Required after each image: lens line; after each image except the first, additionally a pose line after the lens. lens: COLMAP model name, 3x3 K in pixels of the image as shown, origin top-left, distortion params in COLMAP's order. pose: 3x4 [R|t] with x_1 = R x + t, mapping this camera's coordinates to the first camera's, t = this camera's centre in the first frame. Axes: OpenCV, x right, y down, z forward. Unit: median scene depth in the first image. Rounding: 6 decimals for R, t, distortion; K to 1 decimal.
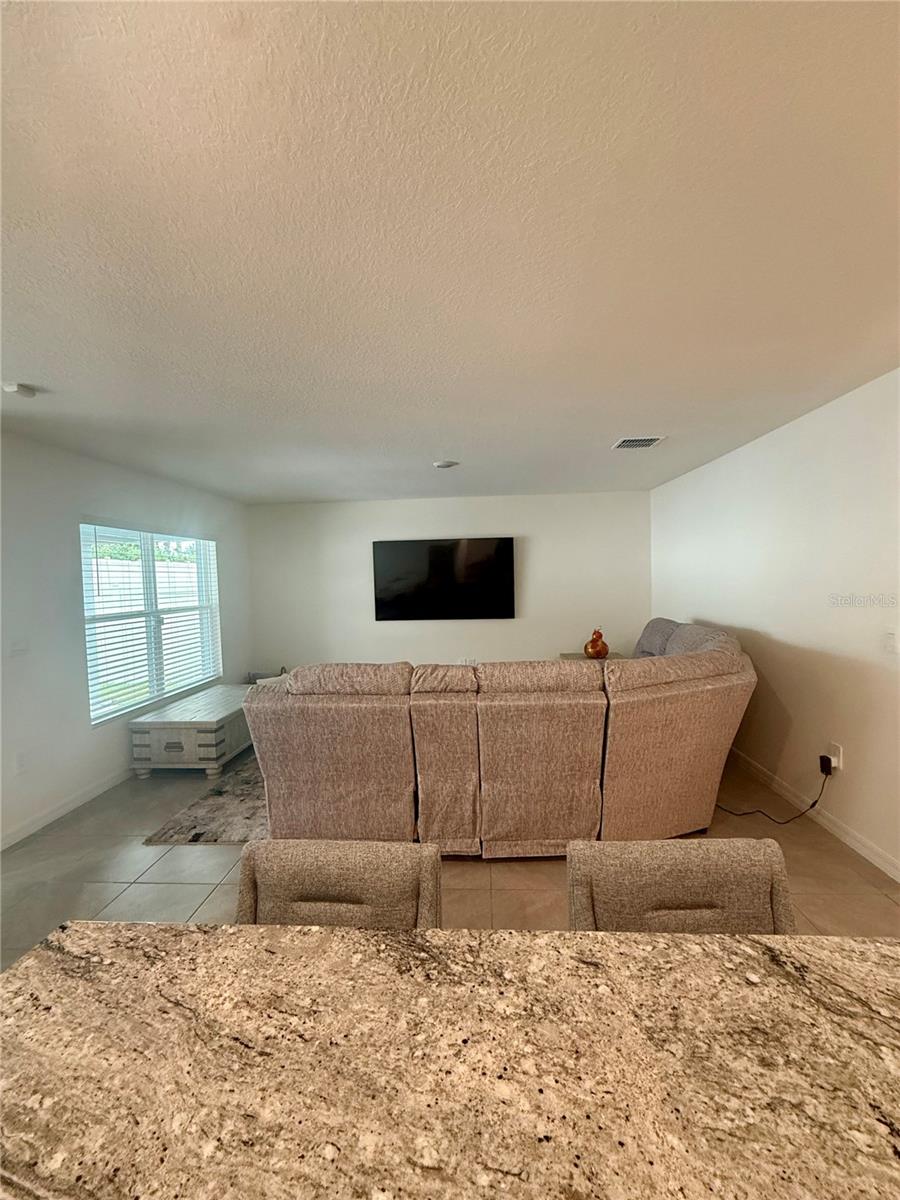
lens RADIAL K [[476.5, 0, 453.9], [0, 476.5, 608.8], [0, 0, 1]] dist [0.005874, 0.000132]
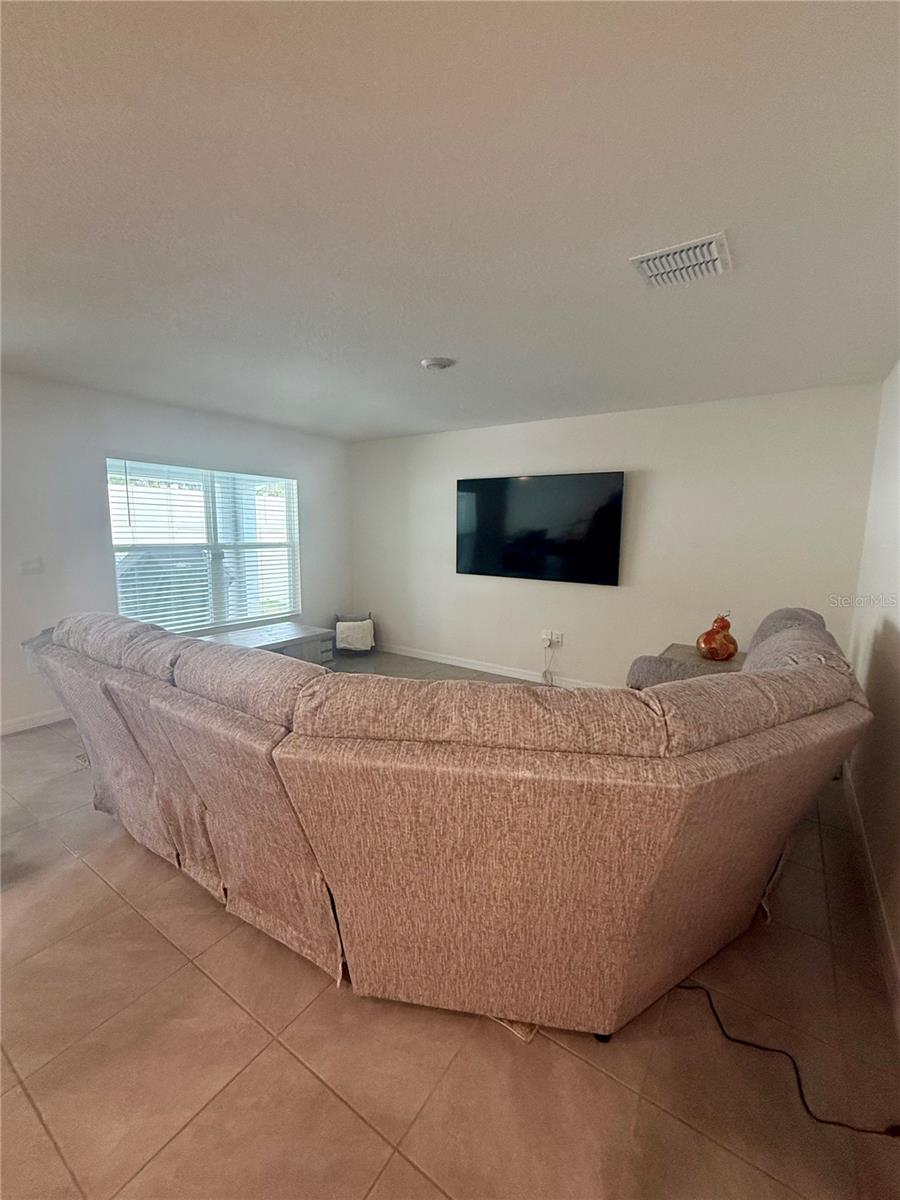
lens RADIAL K [[476.5, 0, 456.9], [0, 476.5, 599.8], [0, 0, 1]] dist [0.005874, 0.000132]
pose [[0.857464, 0.111655, -0.502283, 0.385976], [-0.072306, 0.992633, 0.097222, -0.016077], [0.509438, -0.047047, 0.859220, 0.348222]]
